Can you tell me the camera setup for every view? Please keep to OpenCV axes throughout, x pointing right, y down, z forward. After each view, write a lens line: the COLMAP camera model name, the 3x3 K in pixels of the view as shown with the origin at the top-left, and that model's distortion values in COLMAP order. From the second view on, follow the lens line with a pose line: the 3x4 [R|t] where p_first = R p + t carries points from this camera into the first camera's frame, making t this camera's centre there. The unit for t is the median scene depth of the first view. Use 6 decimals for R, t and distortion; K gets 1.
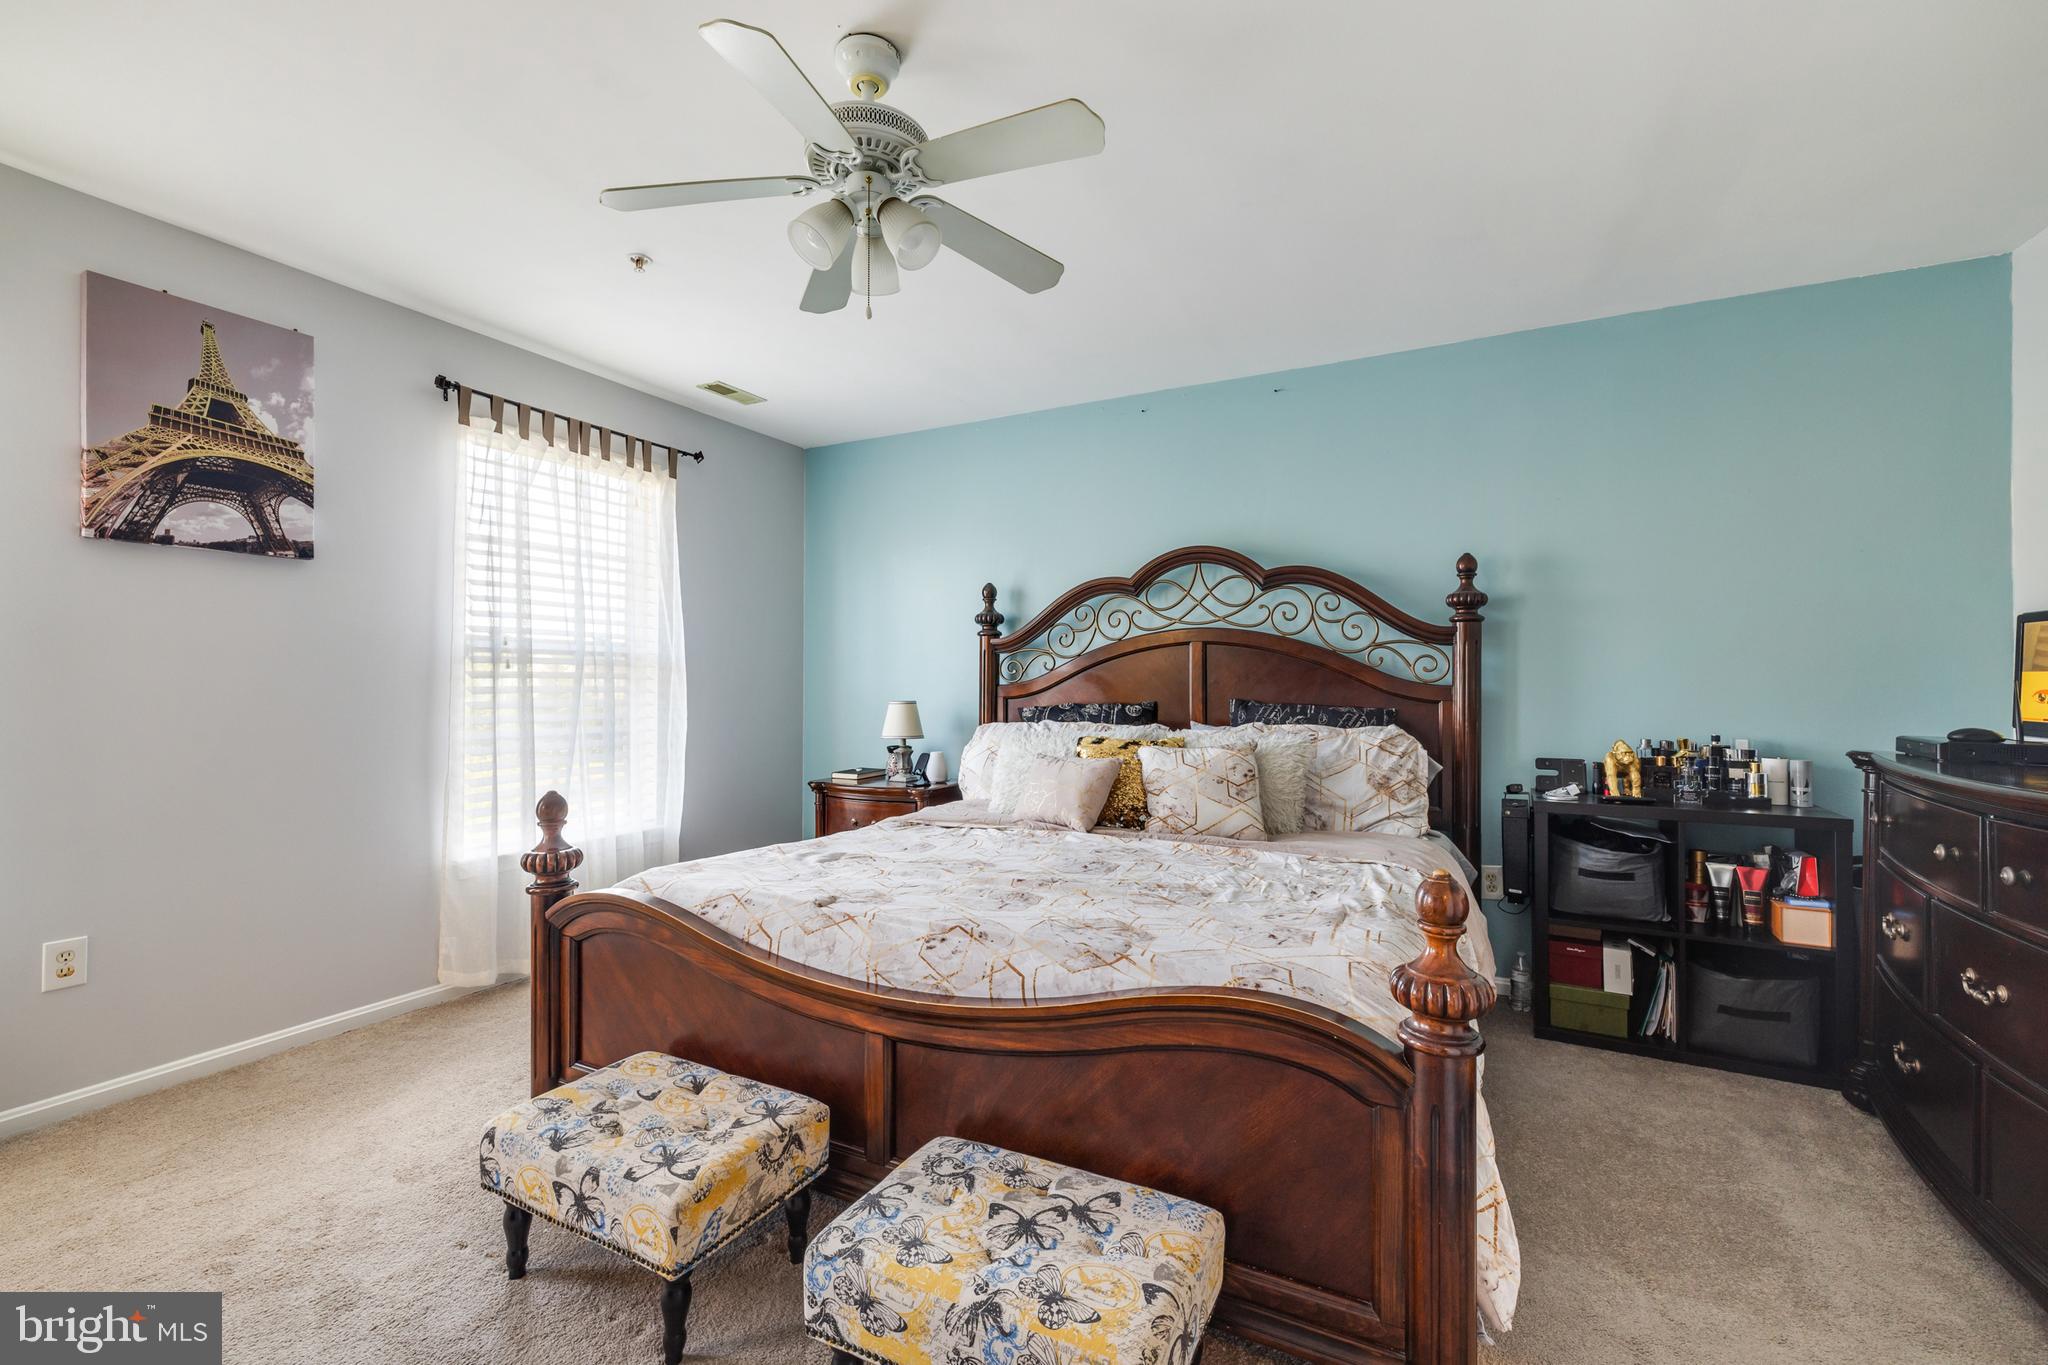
lens RADIAL K [[871.0, 0, 1018.7], [0, 871.0, 674.6], [0, 0, 1]] dist [0.001942, -0.000442]
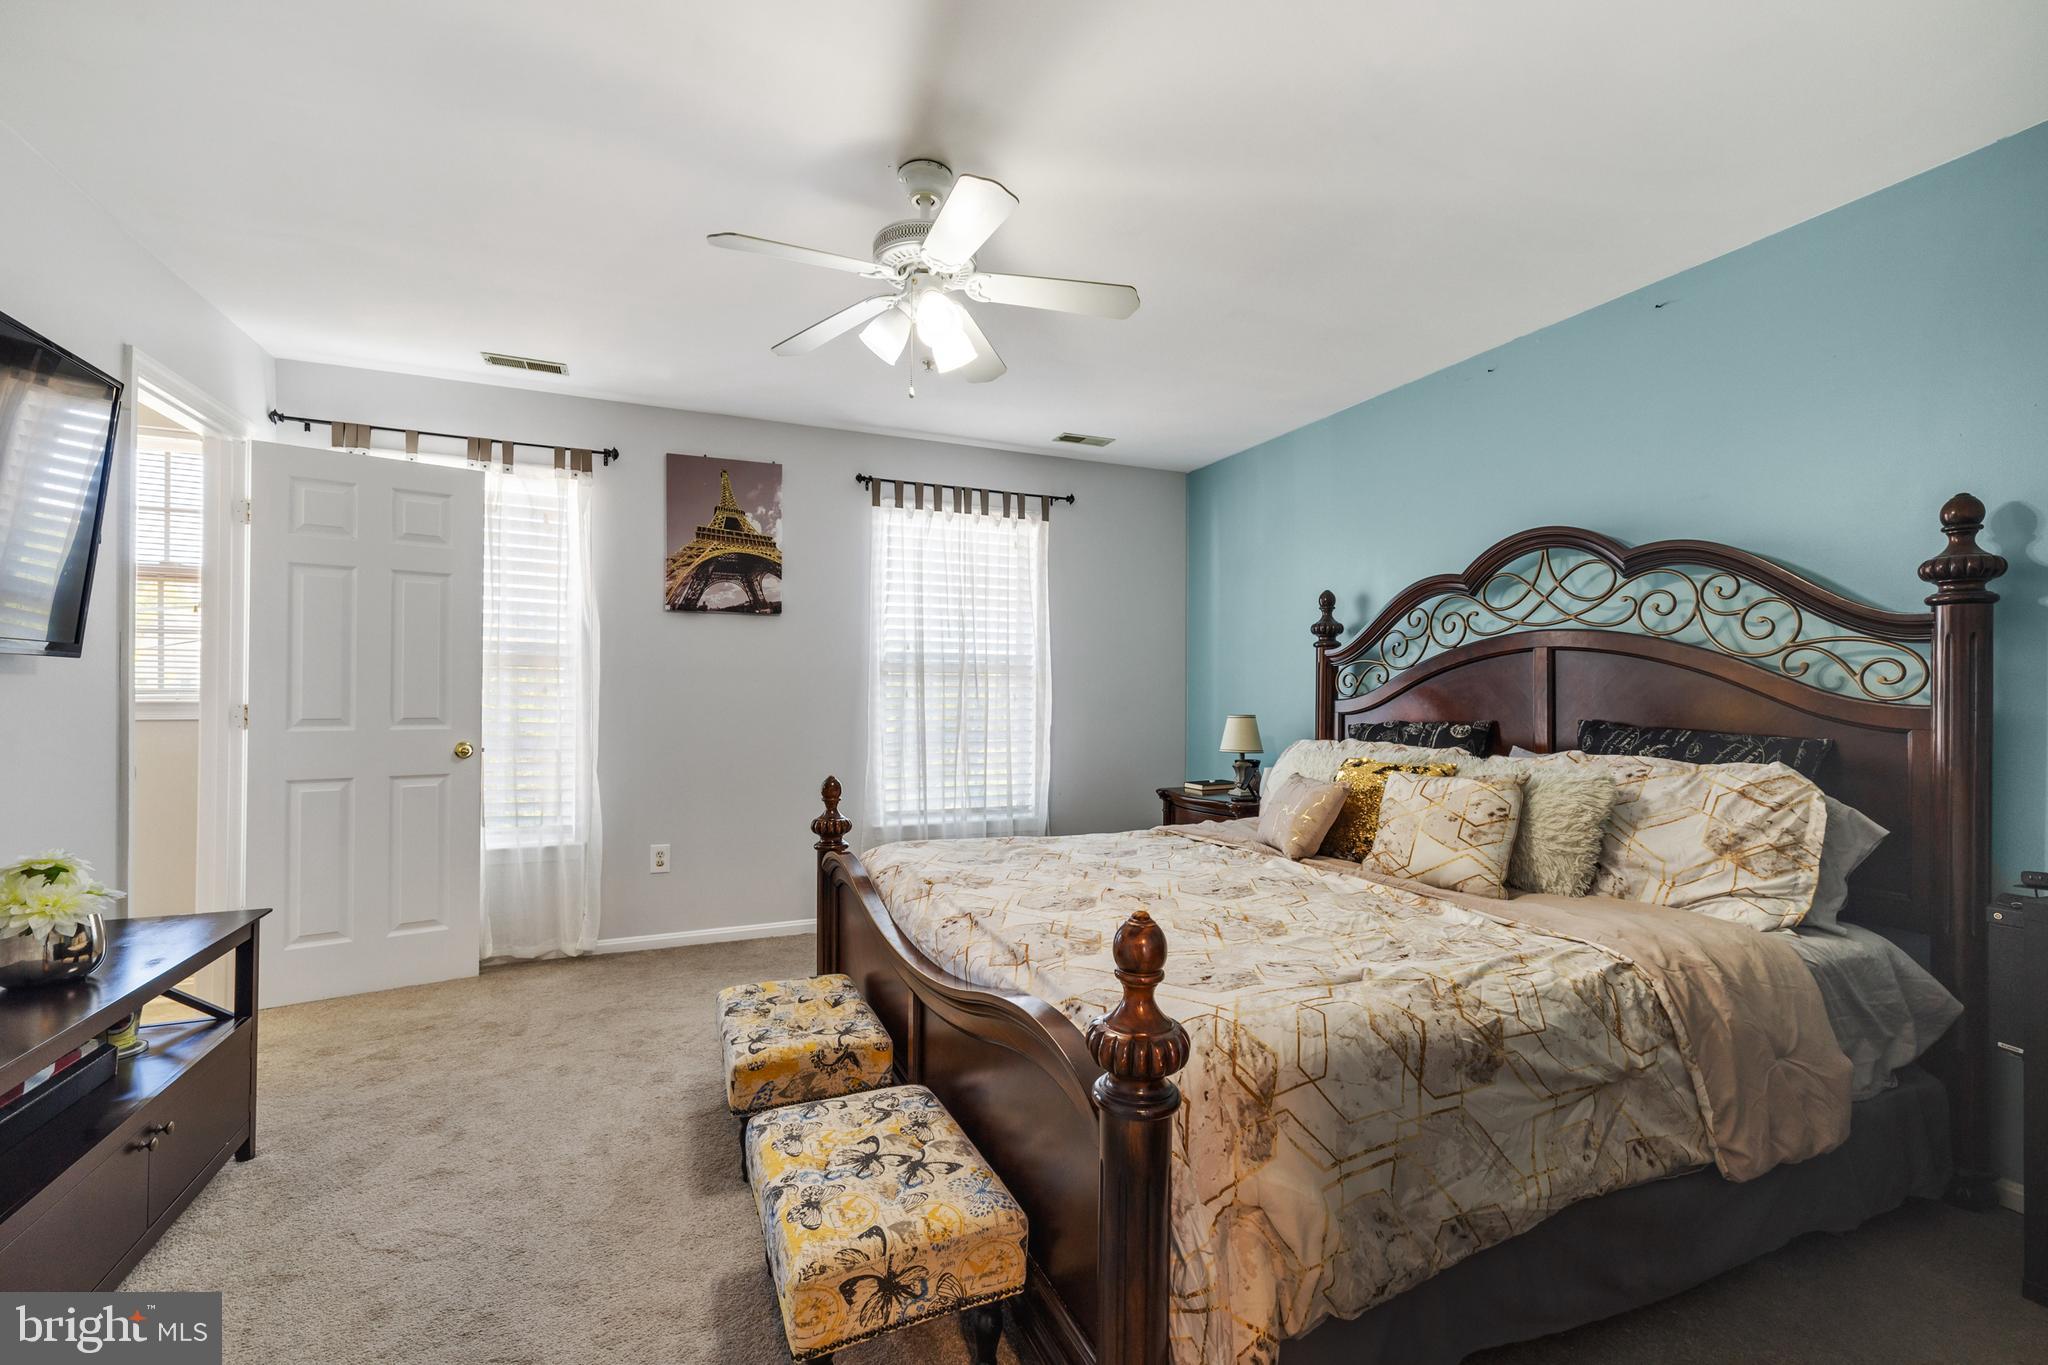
lens RADIAL K [[871.0, 0, 1029.1], [0, 871.0, 691.5], [0, 0, 1]] dist [0.001942, -0.000442]
pose [[0.773419, 0.000679, -0.633894, 0.421014], [0.004100, 0.999973, 0.006073, -0.004905], [0.633882, -0.007296, 0.773396, 0.100042]]
